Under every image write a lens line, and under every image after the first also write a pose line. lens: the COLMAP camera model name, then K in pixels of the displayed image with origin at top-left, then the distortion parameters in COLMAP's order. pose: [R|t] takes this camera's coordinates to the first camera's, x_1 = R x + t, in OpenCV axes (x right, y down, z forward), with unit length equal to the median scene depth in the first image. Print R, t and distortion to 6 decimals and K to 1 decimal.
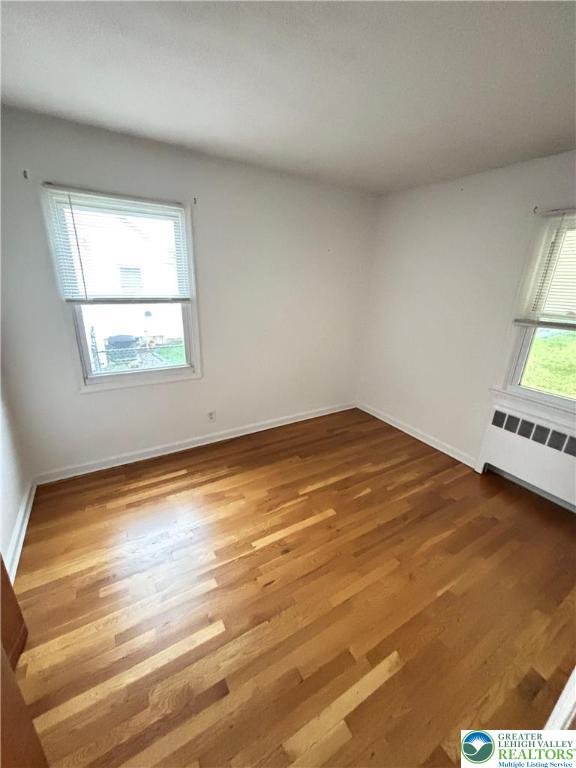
lens RADIAL K [[310.7, 0, 289.0], [0, 310.7, 383.2], [0, 0, 1]] dist [0.003044, 0.000510]
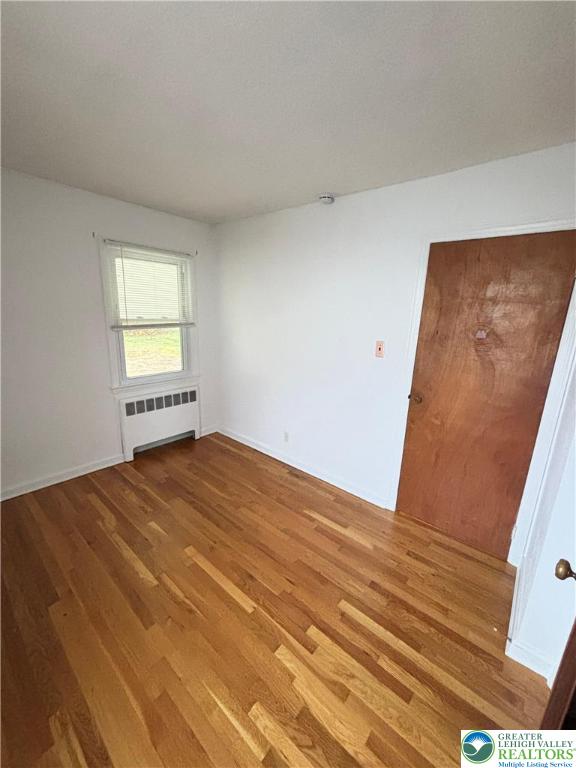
lens RADIAL K [[310.7, 0, 289.0], [0, 310.7, 383.2], [0, 0, 1]] dist [0.003044, 0.000510]
pose [[-0.312498, -0.270872, 0.910480, -0.623351], [0.264147, 0.895900, 0.357196, -0.258777], [-0.912453, 0.352124, -0.208417, 0.716774]]
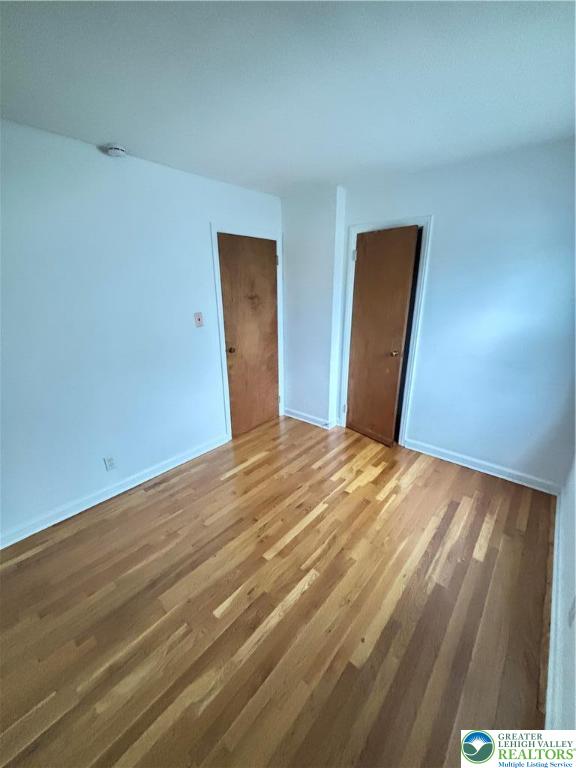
lens RADIAL K [[304.3, 0, 285.7], [0, 304.3, 386.9], [0, 0, 1]] dist [-0.011278, 0.000123]
pose [[-0.950825, 0.075174, -0.300469, 0.289747], [-0.122045, 0.800681, 0.586528, -0.425971], [0.284671, 0.594356, -0.752133, 1.298891]]
